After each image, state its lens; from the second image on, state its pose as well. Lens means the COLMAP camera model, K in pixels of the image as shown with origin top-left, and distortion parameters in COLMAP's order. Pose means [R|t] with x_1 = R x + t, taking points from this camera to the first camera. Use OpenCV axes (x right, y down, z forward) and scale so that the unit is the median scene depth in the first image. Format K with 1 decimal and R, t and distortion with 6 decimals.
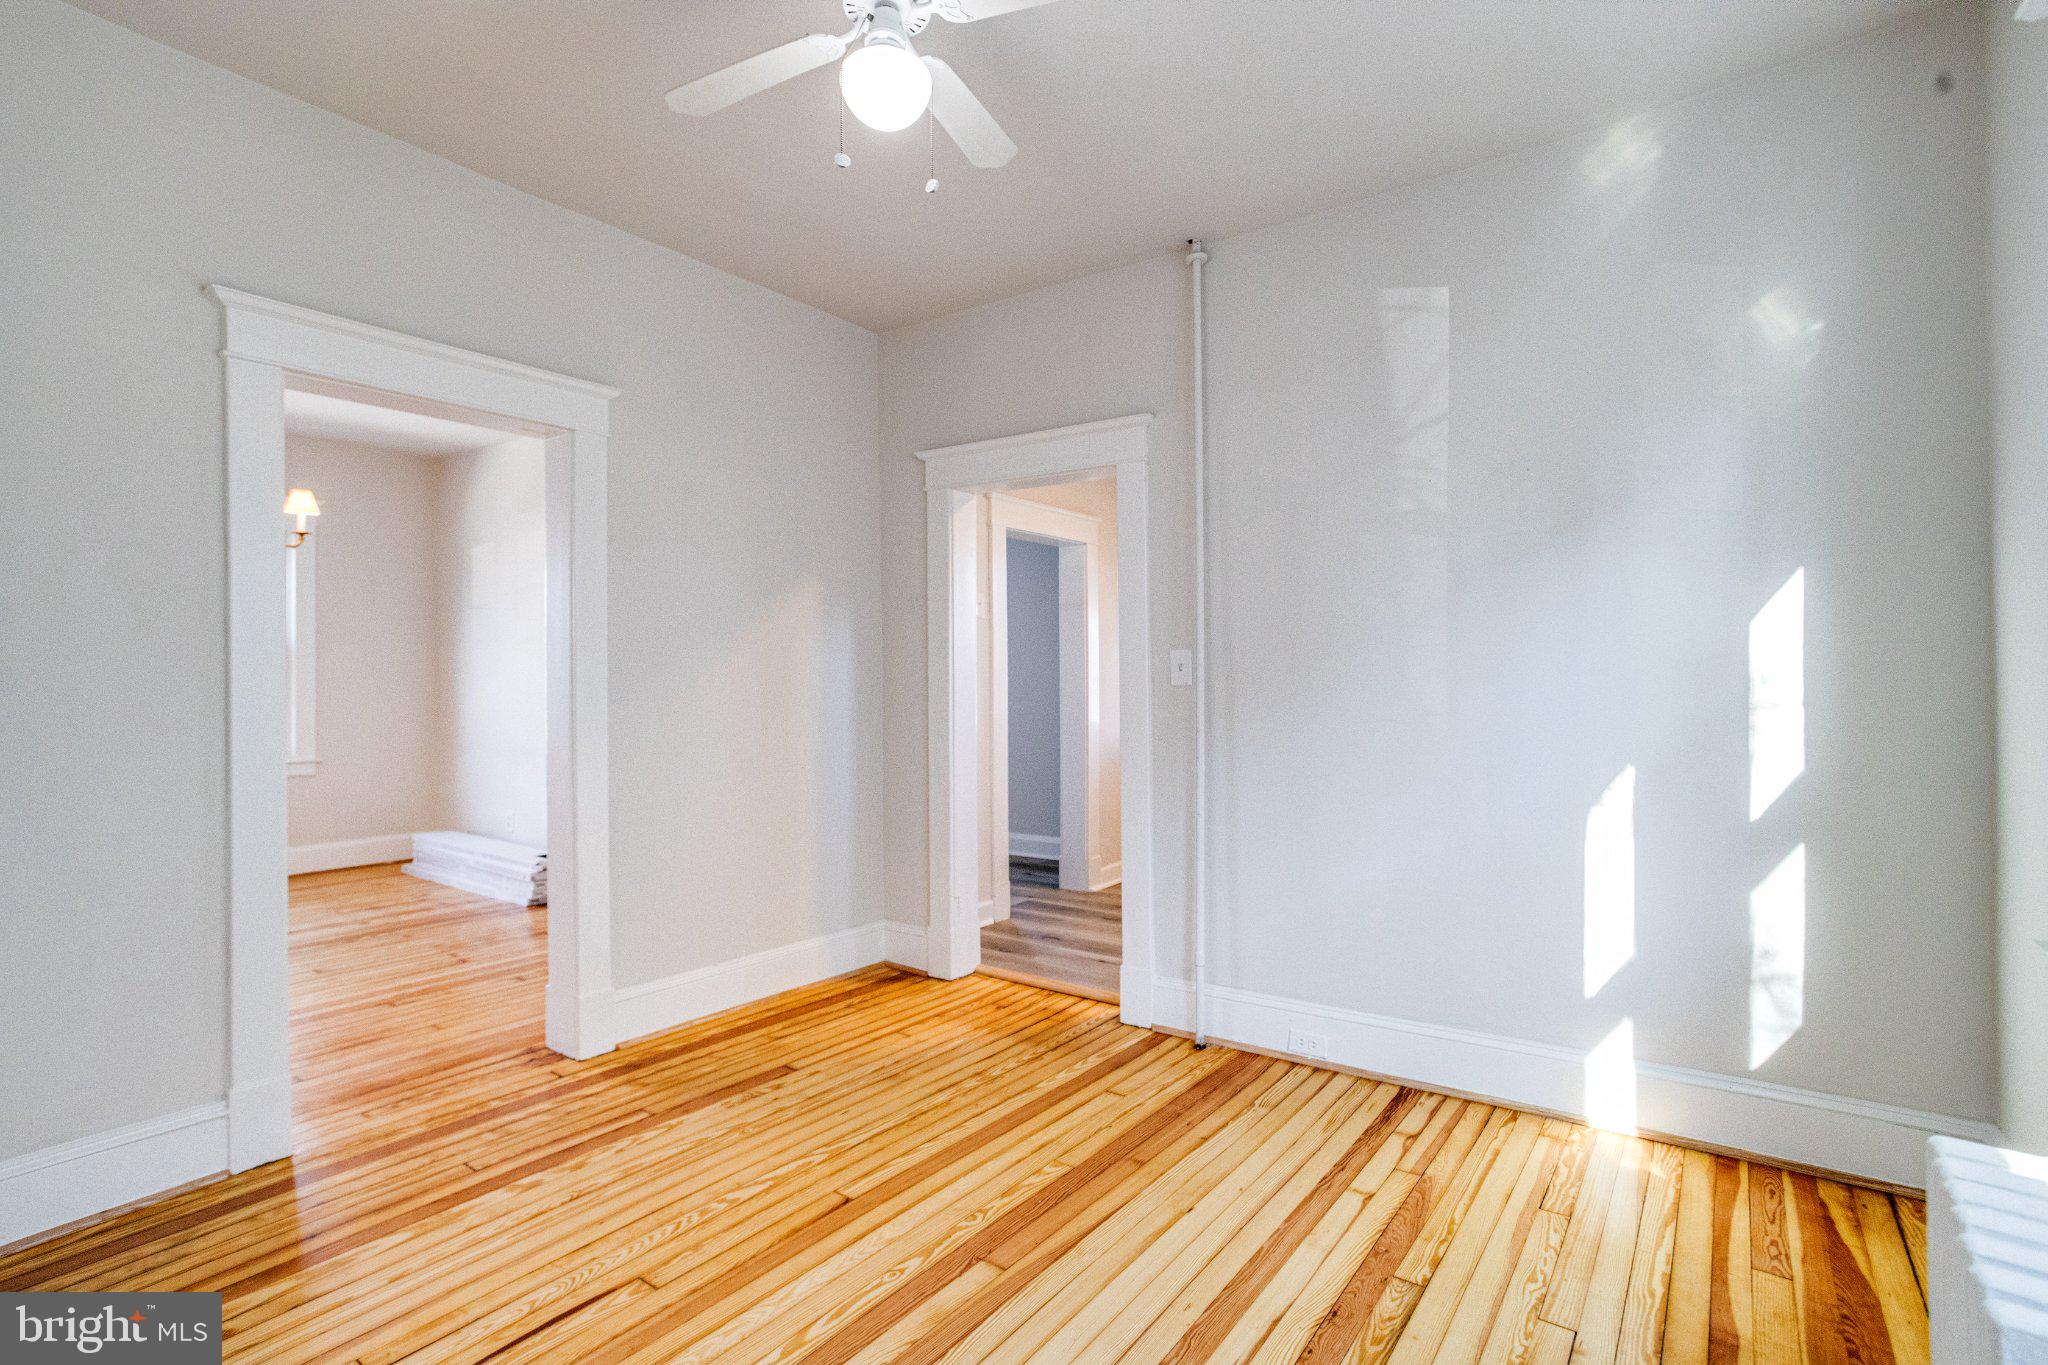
lens RADIAL K [[1002.2, 0, 1009.6], [0, 1002.2, 675.7], [0, 0, 1]] dist [-0.050463, 0.036889]
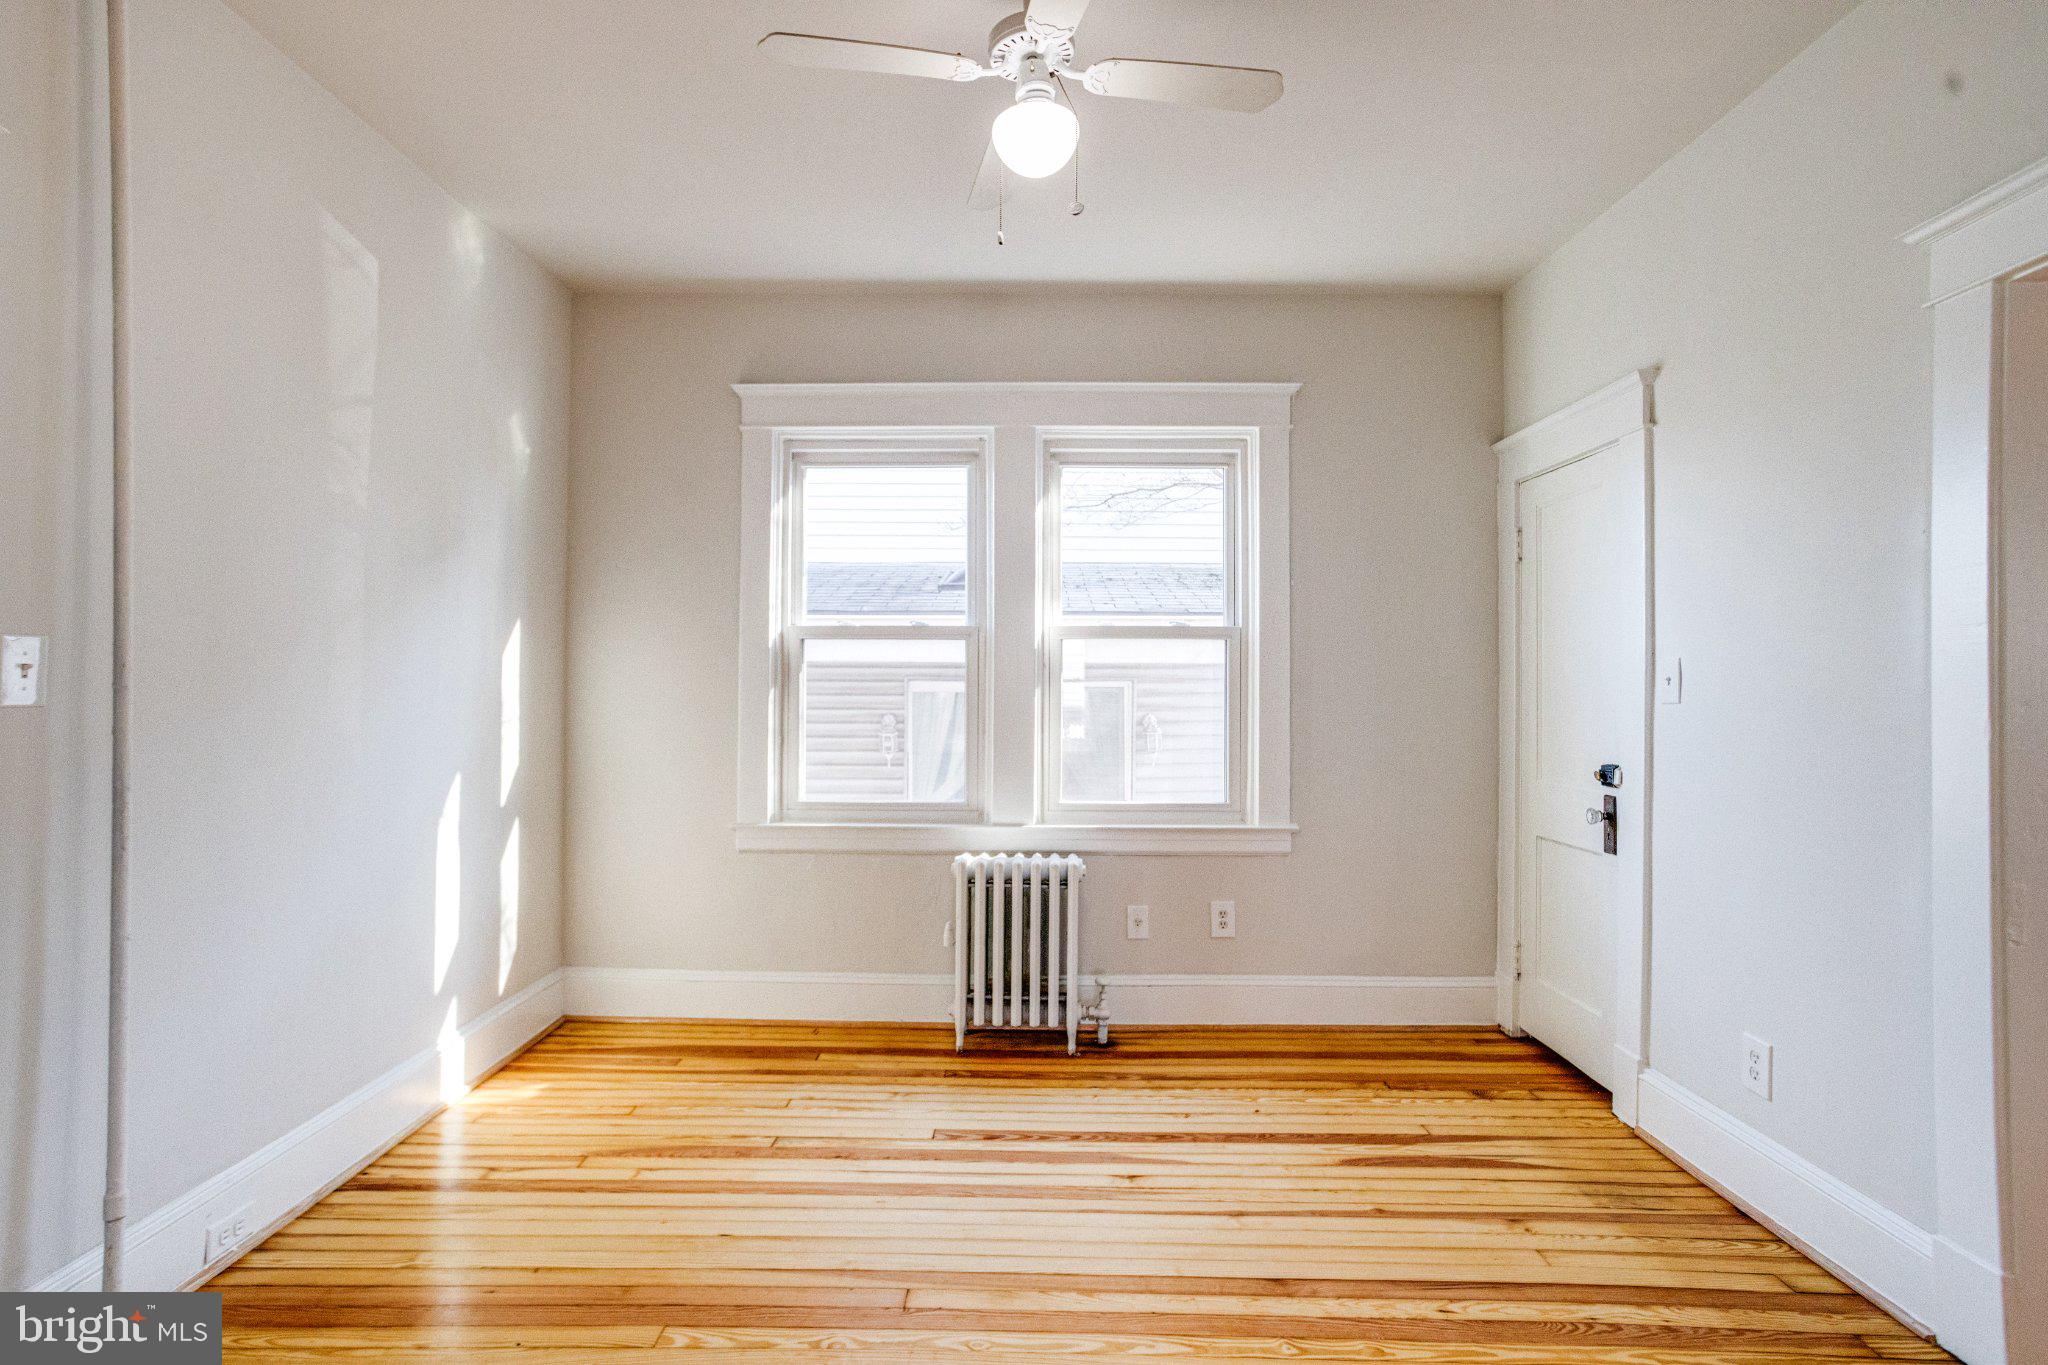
lens RADIAL K [[1002.2, 0, 1009.6], [0, 1002.2, 675.7], [0, 0, 1]] dist [-0.050463, 0.036889]
pose [[-0.585157, 0.016704, 0.810748, -0.720434], [-0.012256, 0.999491, -0.029439, 0.004089], [-0.810827, -0.027163, -0.584655, 1.230606]]
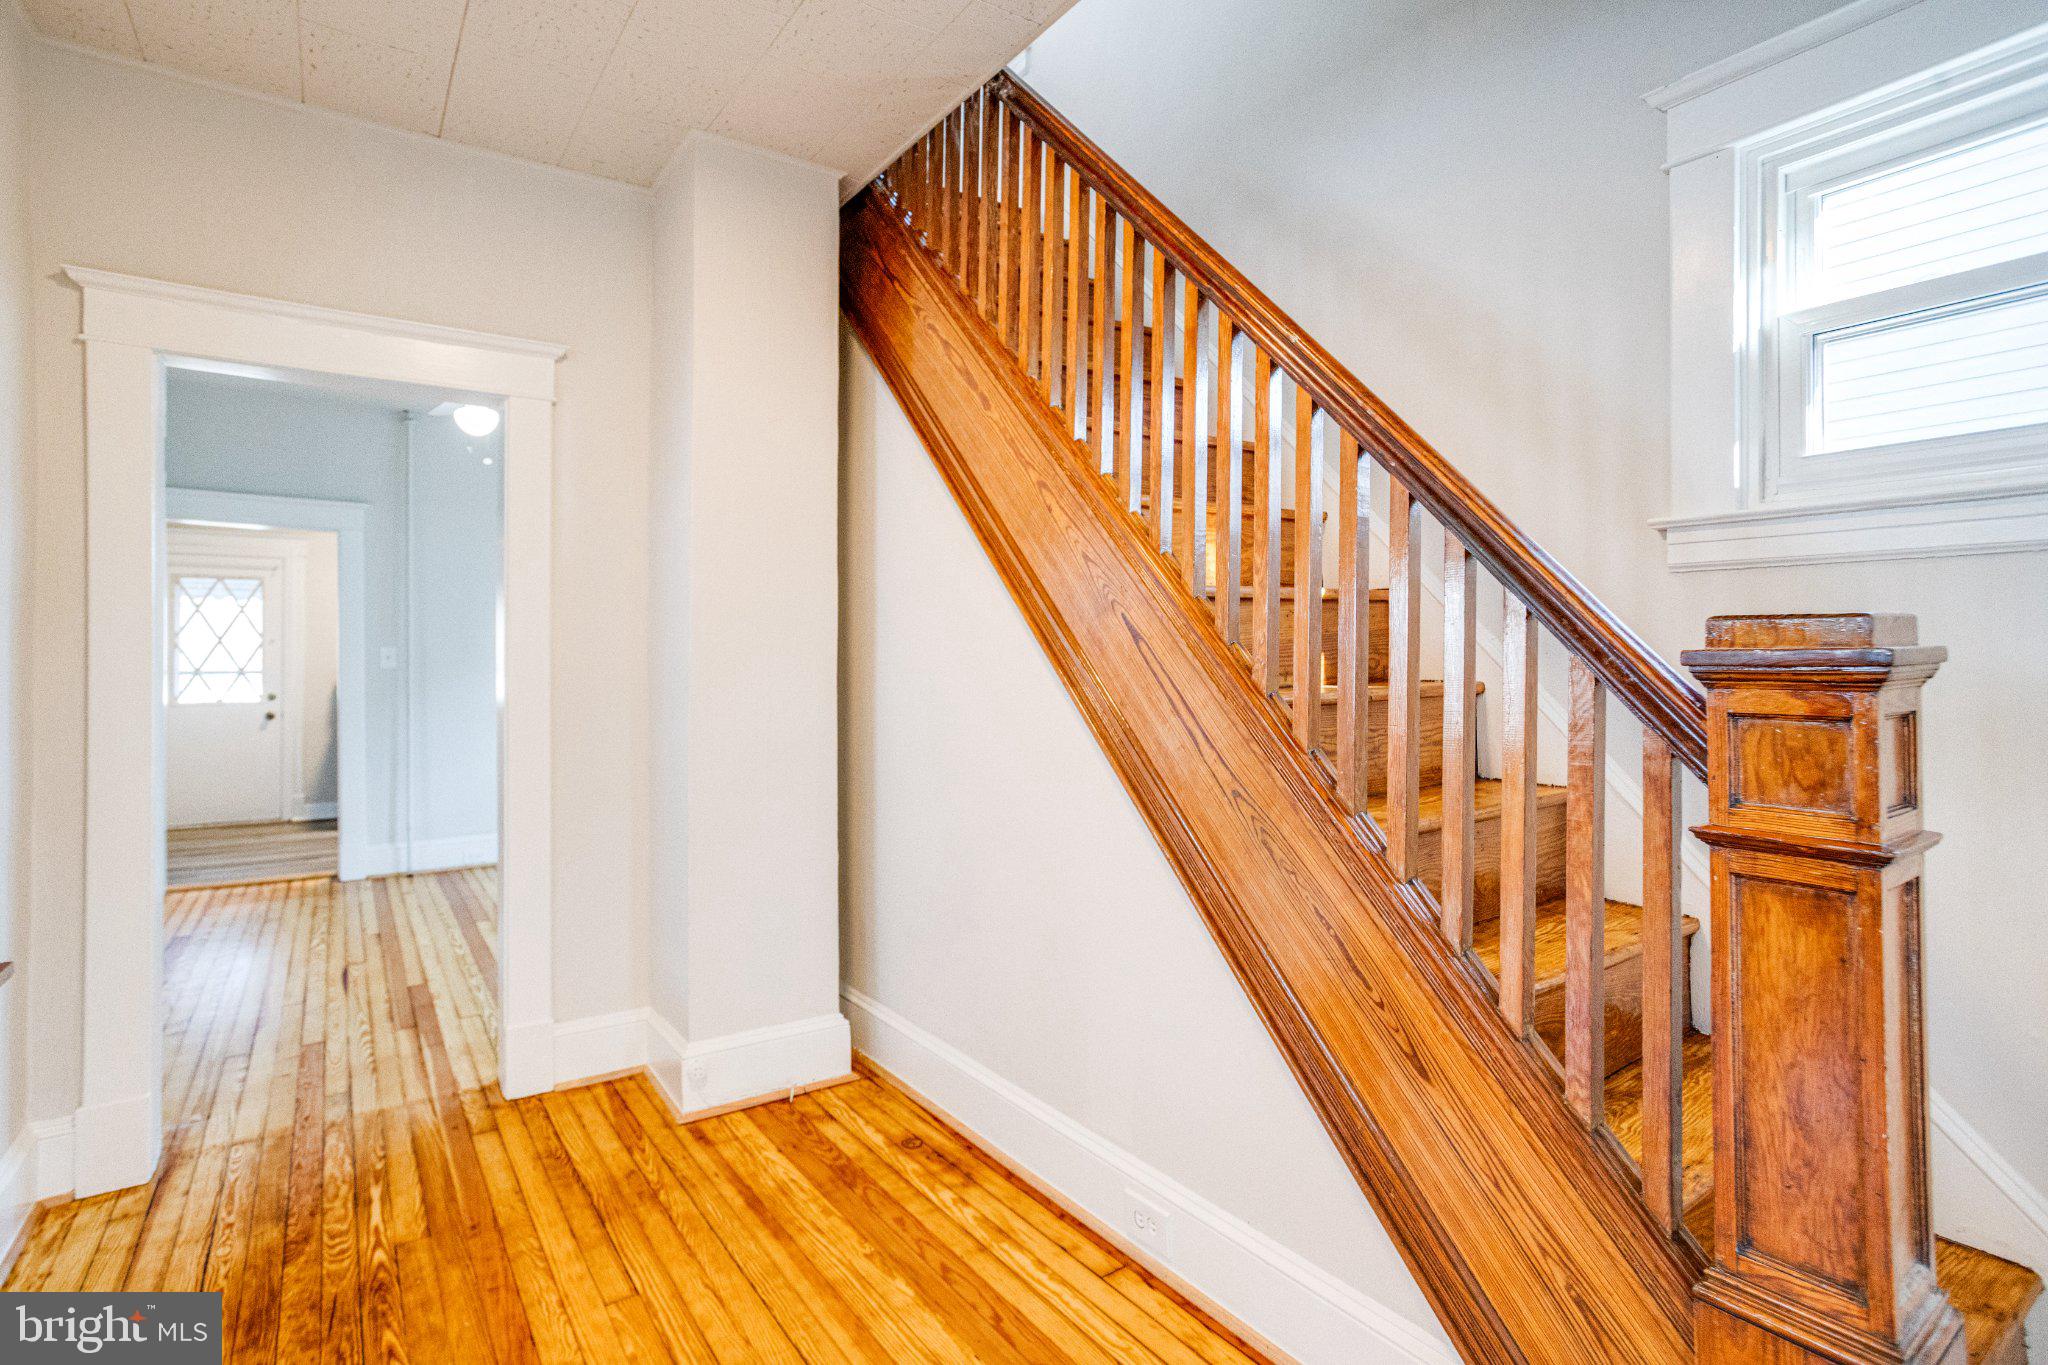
lens RADIAL K [[1002.2, 0, 1009.6], [0, 1002.2, 675.7], [0, 0, 1]] dist [-0.050463, 0.036889]
pose [[0.330948, -0.006270, 0.943628, -1.464170], [-0.012918, 0.999854, 0.011174, -0.016679], [-0.943561, -0.015888, 0.330819, -0.752667]]
